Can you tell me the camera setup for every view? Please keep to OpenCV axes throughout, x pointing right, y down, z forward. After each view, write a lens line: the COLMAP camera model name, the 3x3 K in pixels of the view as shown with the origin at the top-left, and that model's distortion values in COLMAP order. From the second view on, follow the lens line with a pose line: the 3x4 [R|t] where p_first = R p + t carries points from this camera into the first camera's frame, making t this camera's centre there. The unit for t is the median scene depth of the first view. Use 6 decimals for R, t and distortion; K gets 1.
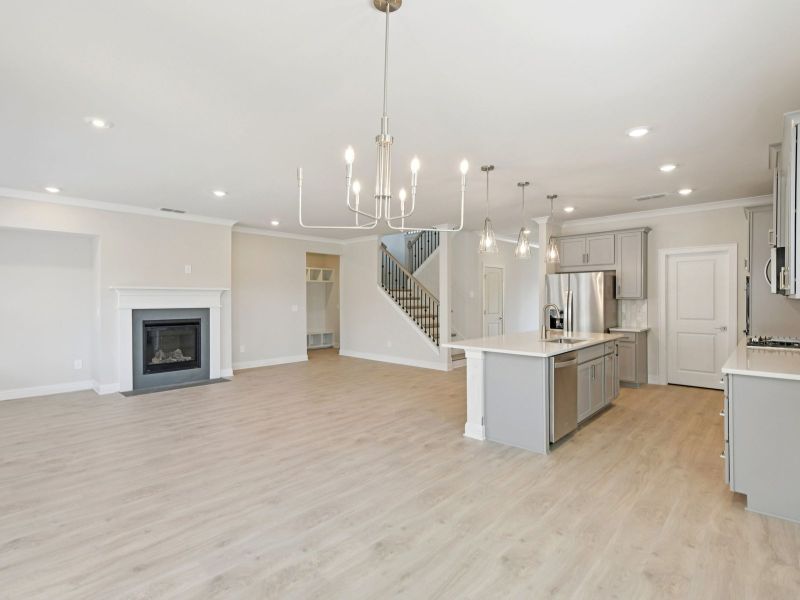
lens RADIAL K [[391.6, 0, 392.7], [0, 391.6, 300.8], [0, 0, 1]] dist [-0.006158, -0.000941]
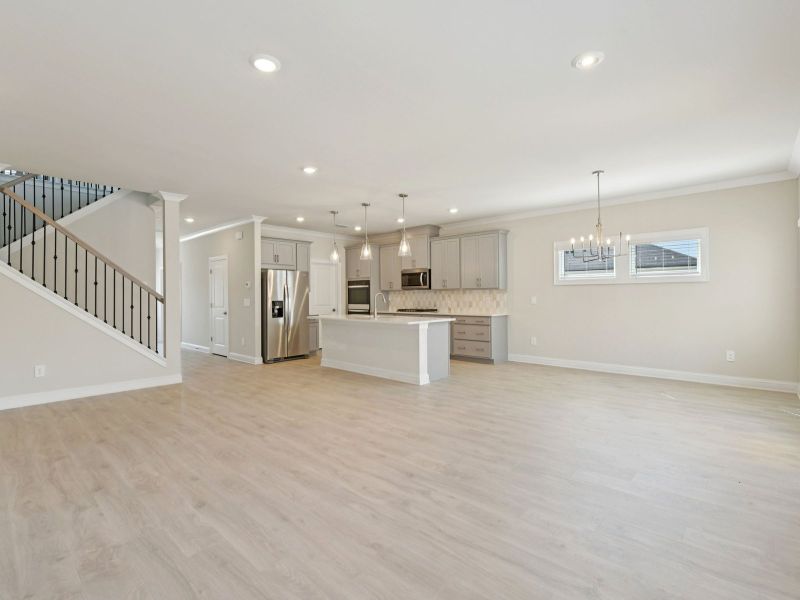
lens RADIAL K [[386.7, 0, 399.6], [0, 386.7, 298.8], [0, 0, 1]] dist [0.001029, 0.000176]
pose [[-0.008319, -0.004363, 0.999956, -0.781095], [0.009147, 0.999948, 0.004439, 0.015355], [-0.999924, 0.009184, -0.008279, 0.697995]]
